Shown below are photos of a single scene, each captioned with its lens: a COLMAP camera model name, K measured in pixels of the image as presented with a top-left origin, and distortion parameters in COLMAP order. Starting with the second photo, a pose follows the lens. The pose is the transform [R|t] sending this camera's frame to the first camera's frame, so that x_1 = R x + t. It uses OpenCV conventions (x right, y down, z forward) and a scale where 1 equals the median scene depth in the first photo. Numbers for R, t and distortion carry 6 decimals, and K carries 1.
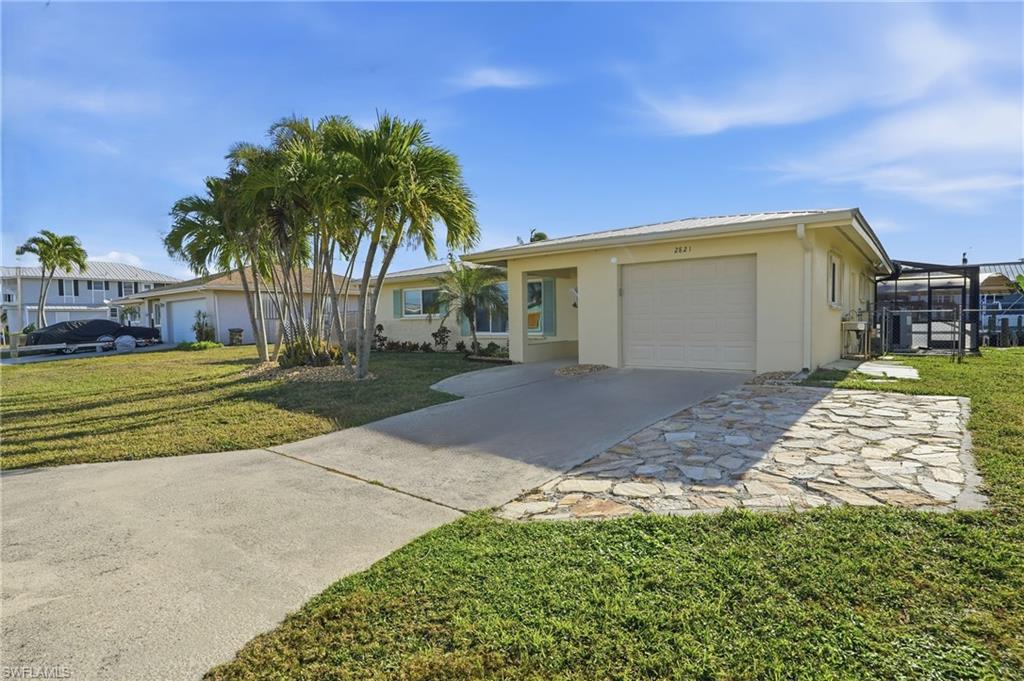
lens RADIAL K [[513.5, 0, 512.0], [0, 513.5, 340.5], [0, 0, 1]] dist [-0.000227, -0.000040]
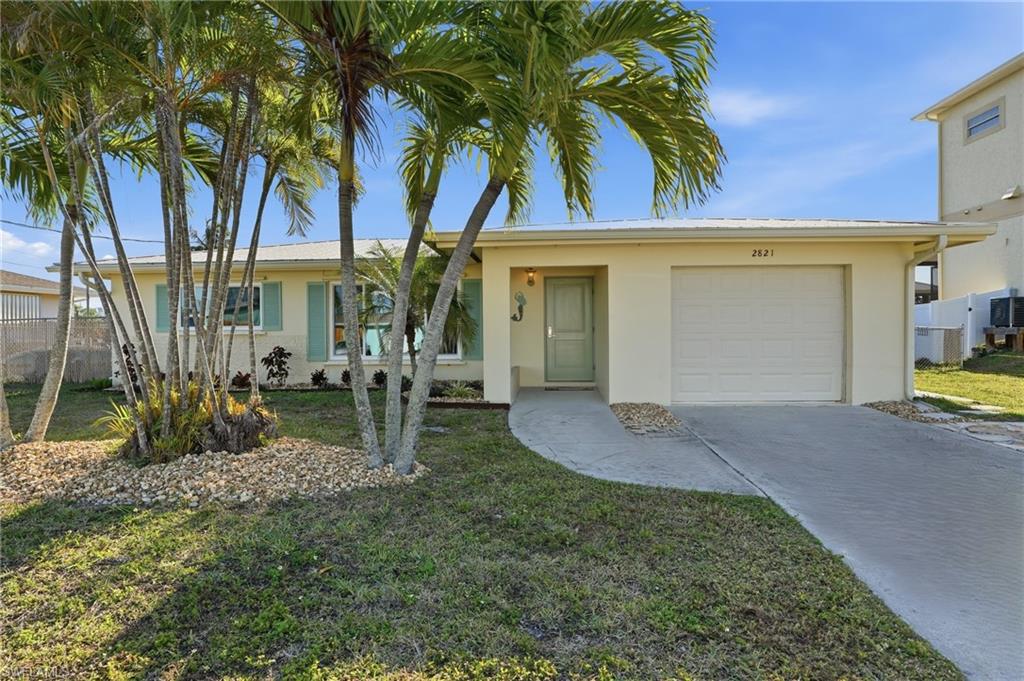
lens RADIAL K [[513.5, 0, 512.0], [0, 513.5, 340.5], [0, 0, 1]] dist [-0.000227, -0.000040]
pose [[0.827523, 0.014159, 0.561254, -0.365562], [0.010274, 0.999133, -0.040353, -0.010374], [-0.561338, 0.039159, 0.826659, 0.466006]]
